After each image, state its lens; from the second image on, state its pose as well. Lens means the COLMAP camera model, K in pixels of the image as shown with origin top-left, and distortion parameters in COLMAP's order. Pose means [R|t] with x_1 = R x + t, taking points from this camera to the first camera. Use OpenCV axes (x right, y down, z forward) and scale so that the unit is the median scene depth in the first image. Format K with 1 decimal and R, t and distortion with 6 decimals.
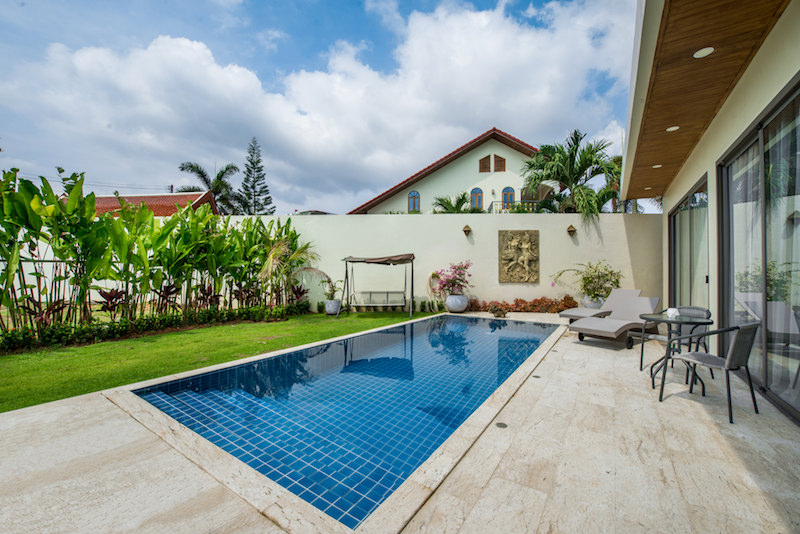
lens RADIAL K [[317.2, 0, 402.5], [0, 317.2, 268.0], [0, 0, 1]] dist [0.000077, 0.000017]
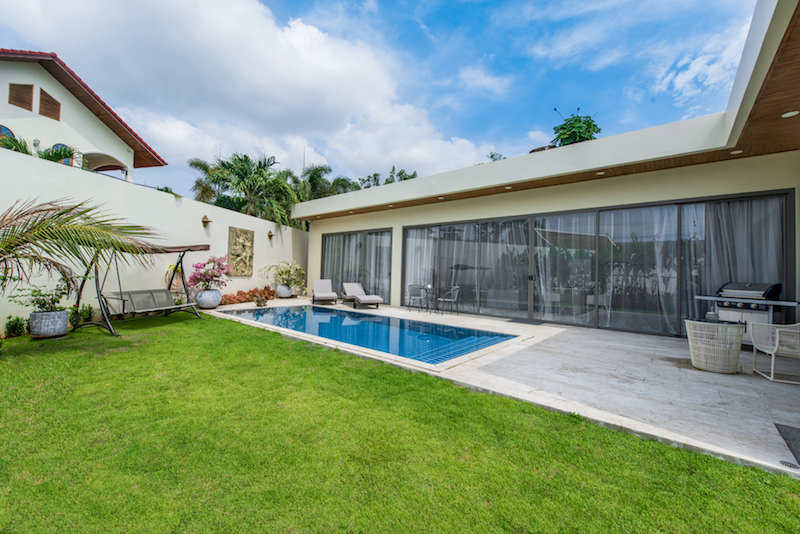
lens RADIAL K [[344.9, 0, 401.1], [0, 344.9, 266.3], [0, 0, 1]] dist [0.000419, 0.000052]
pose [[0.092657, 0.015999, 0.995570, -0.779912], [-0.032276, 0.999394, -0.013056, 0.008708], [-0.995175, -0.030923, 0.093118, 0.338419]]
